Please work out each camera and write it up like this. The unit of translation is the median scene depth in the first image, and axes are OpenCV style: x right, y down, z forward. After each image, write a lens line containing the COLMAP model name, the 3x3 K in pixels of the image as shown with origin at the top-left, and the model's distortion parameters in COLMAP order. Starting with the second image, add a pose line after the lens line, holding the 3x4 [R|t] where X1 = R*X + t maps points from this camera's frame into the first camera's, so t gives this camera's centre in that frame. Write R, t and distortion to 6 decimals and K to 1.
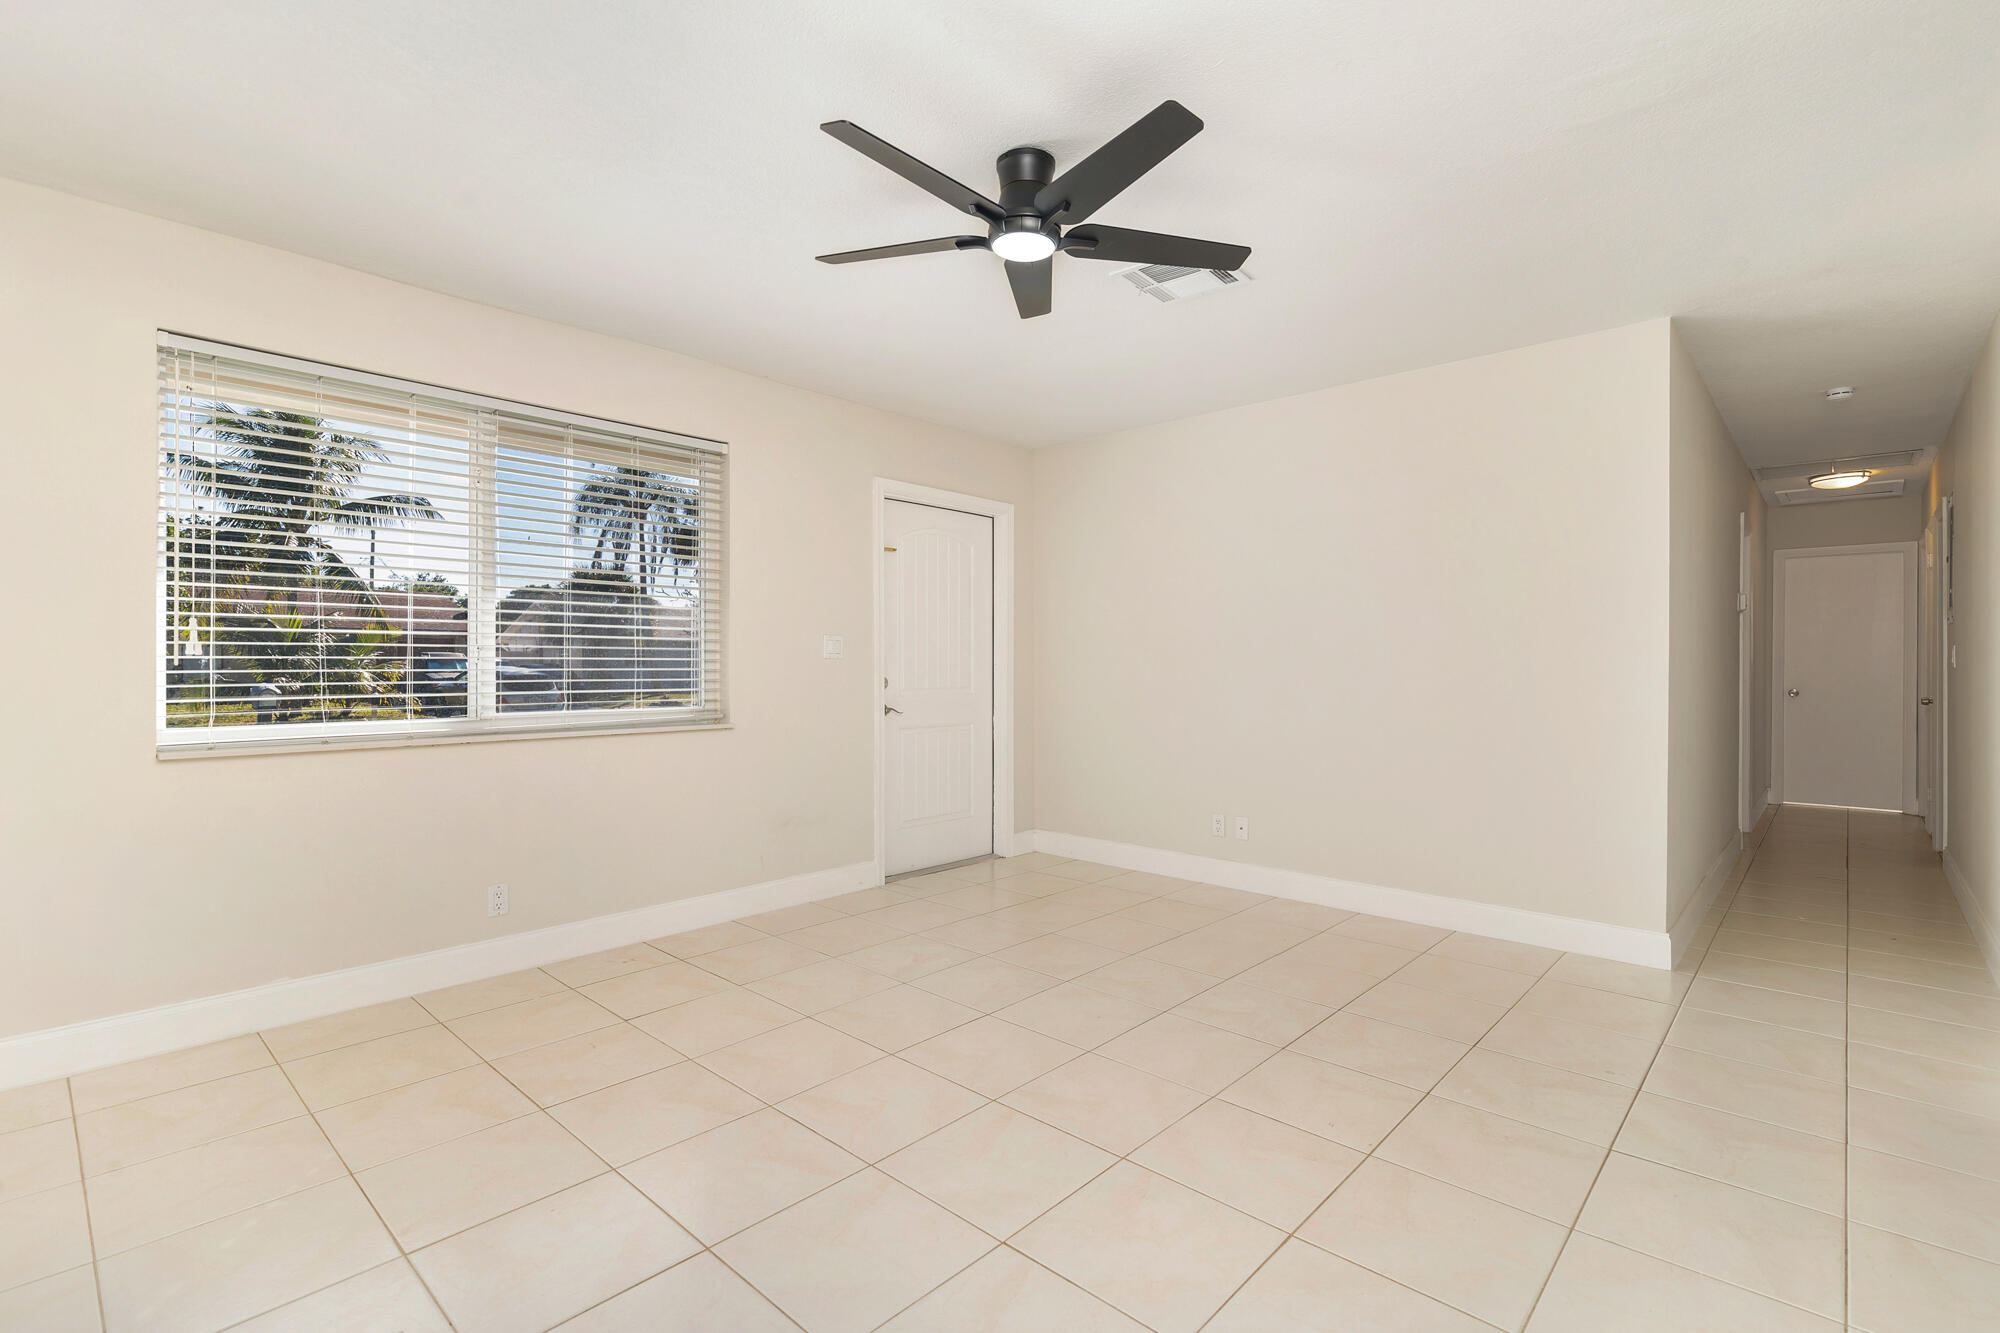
lens RADIAL K [[918.4, 0, 1008.6], [0, 918.4, 666.6], [0, 0, 1]] dist [-0.000323, -0.000268]
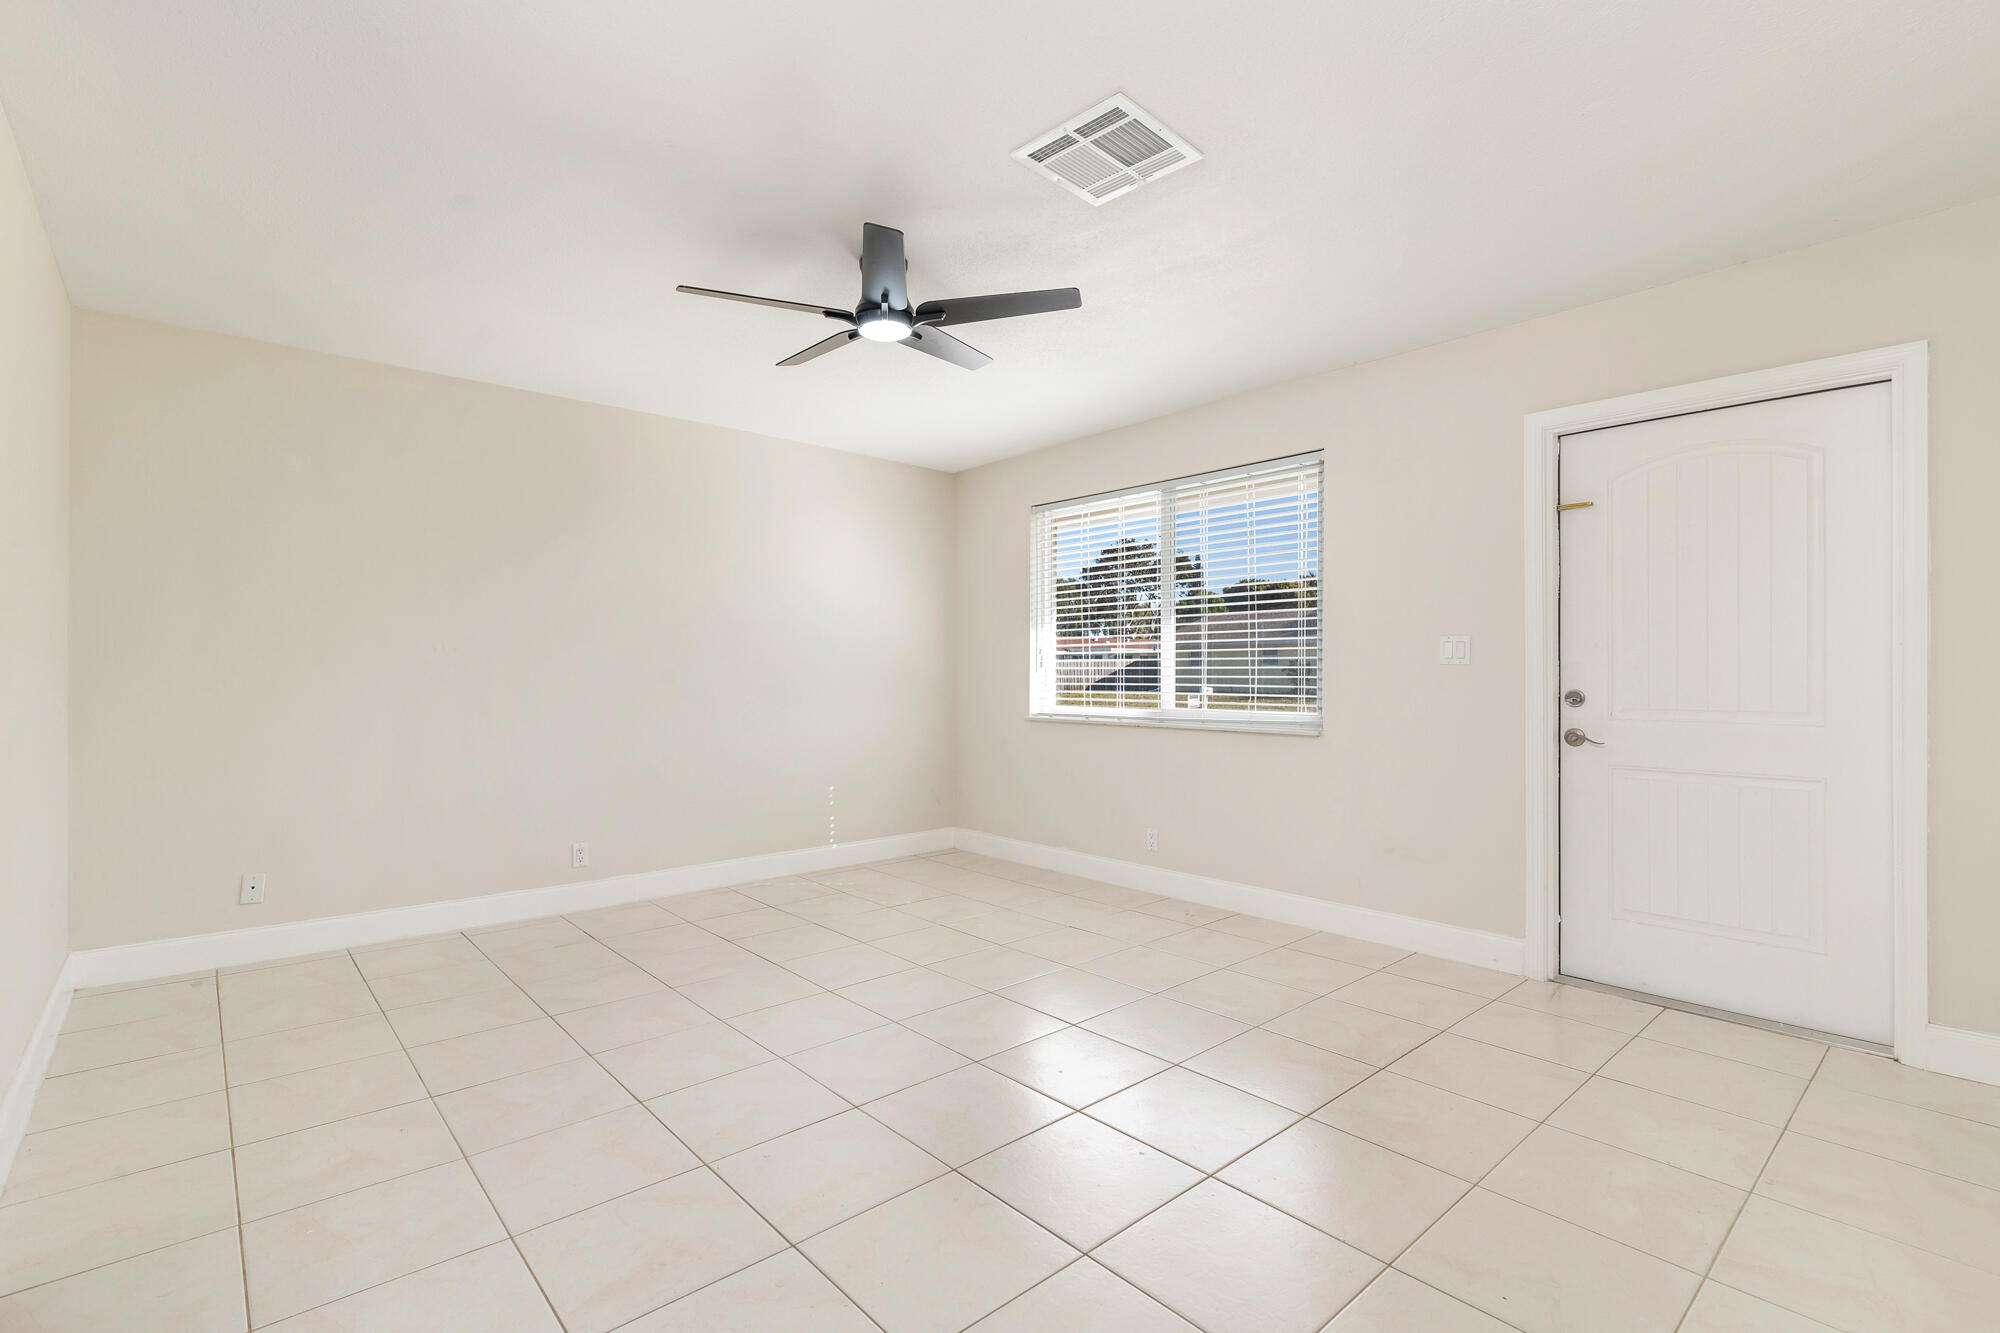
lens RADIAL K [[918.4, 0, 1008.2], [0, 918.4, 669.9], [0, 0, 1]] dist [-0.000323, -0.000268]
pose [[-0.092213, 0.001690, -0.995738, 0.715255], [0.002932, 0.999995, 0.001425, -0.007177], [0.995735, -0.002788, -0.092217, 0.754461]]
